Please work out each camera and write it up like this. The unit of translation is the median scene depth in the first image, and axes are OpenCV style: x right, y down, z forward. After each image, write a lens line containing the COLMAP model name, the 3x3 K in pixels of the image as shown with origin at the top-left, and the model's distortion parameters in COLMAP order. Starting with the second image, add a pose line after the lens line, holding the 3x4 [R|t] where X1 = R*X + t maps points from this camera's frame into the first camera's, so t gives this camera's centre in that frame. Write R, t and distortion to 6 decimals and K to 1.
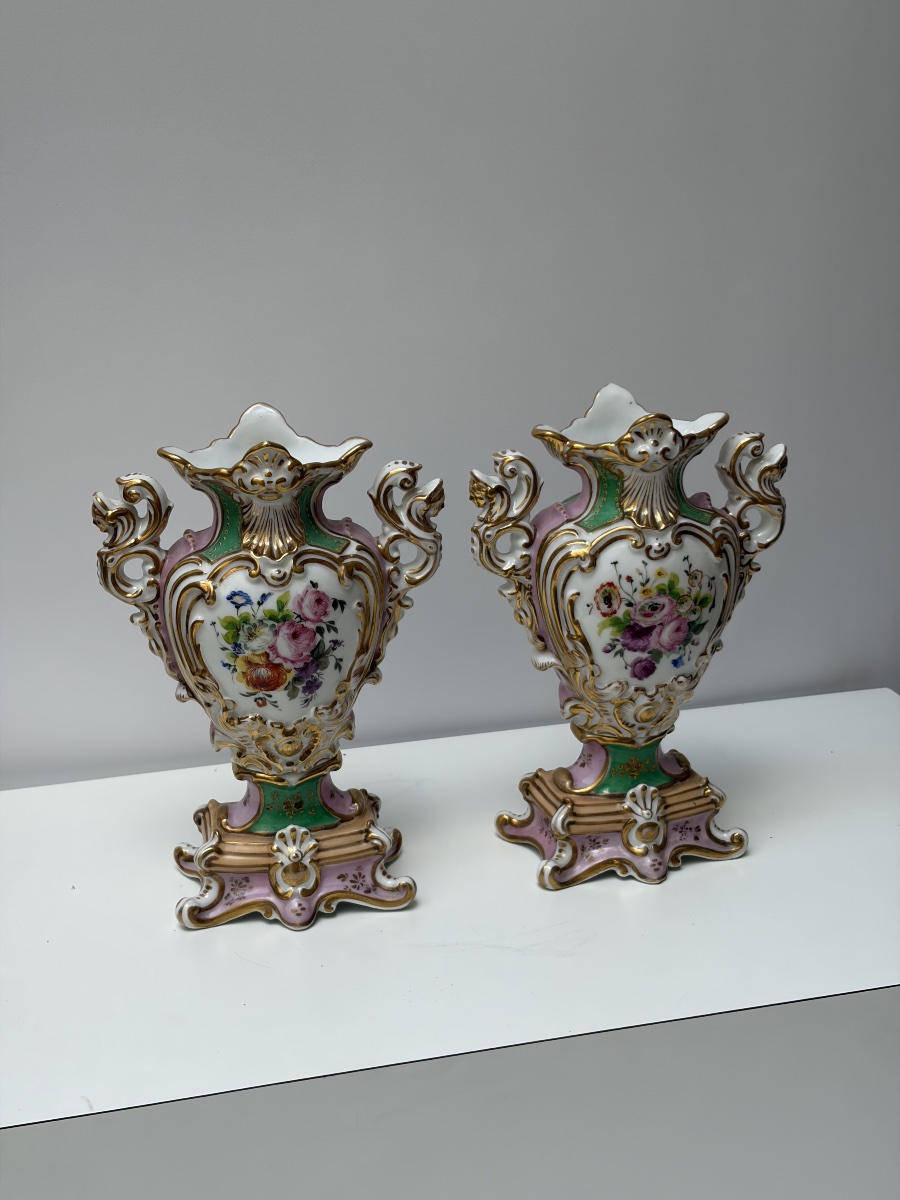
lens RADIAL K [[1792.8, 0, 450.0], [0, 1792.8, 600.0], [0, 0, 1]] dist [0.249930, -1.078305]
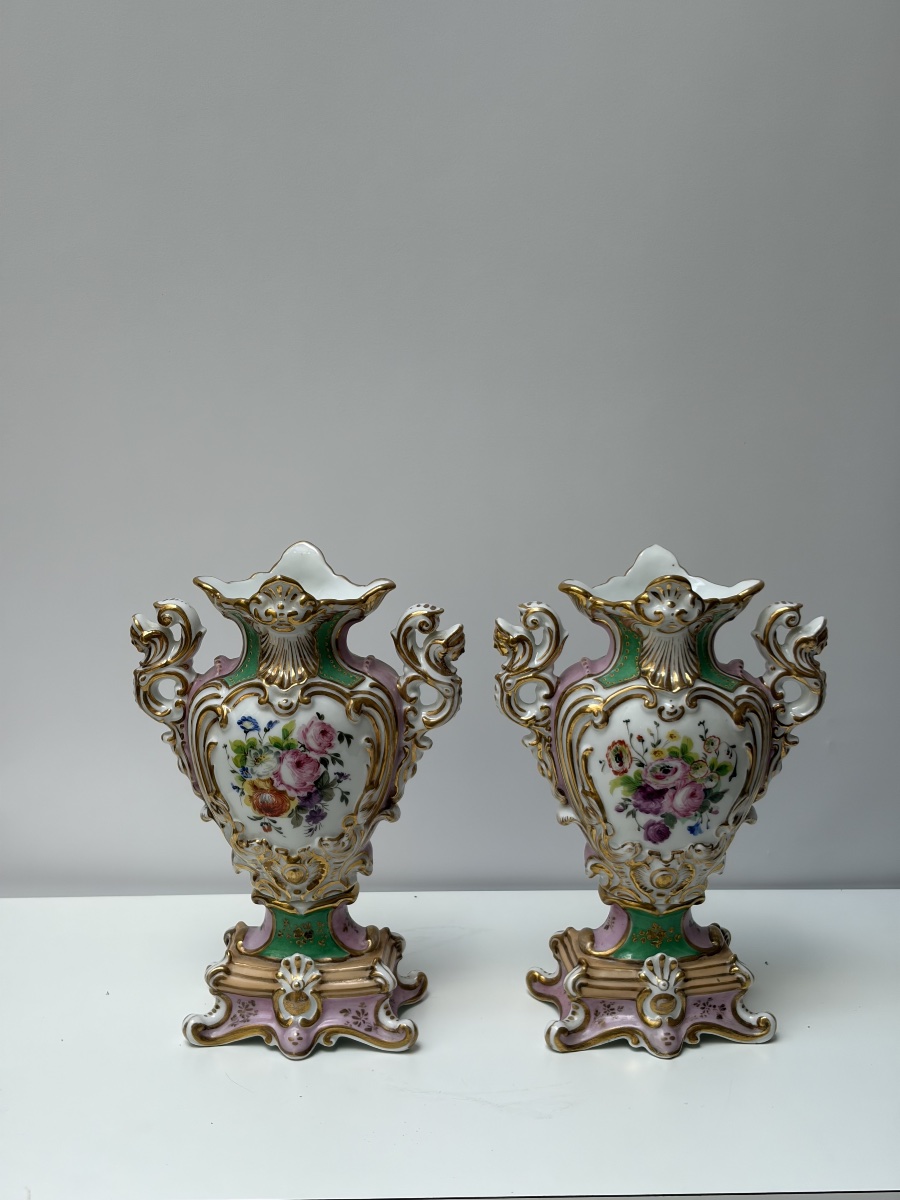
lens RADIAL K [[1792.8, 0, 450.0], [0, 1792.8, 600.0], [0, 0, 1]] dist [0.249930, -1.078305]
pose [[0.974754, 0.068292, -0.212580, 0.200498], [-0.087747, 0.992640, -0.083465, 0.004429], [0.205315, 0.100011, 0.973572, 0.002645]]
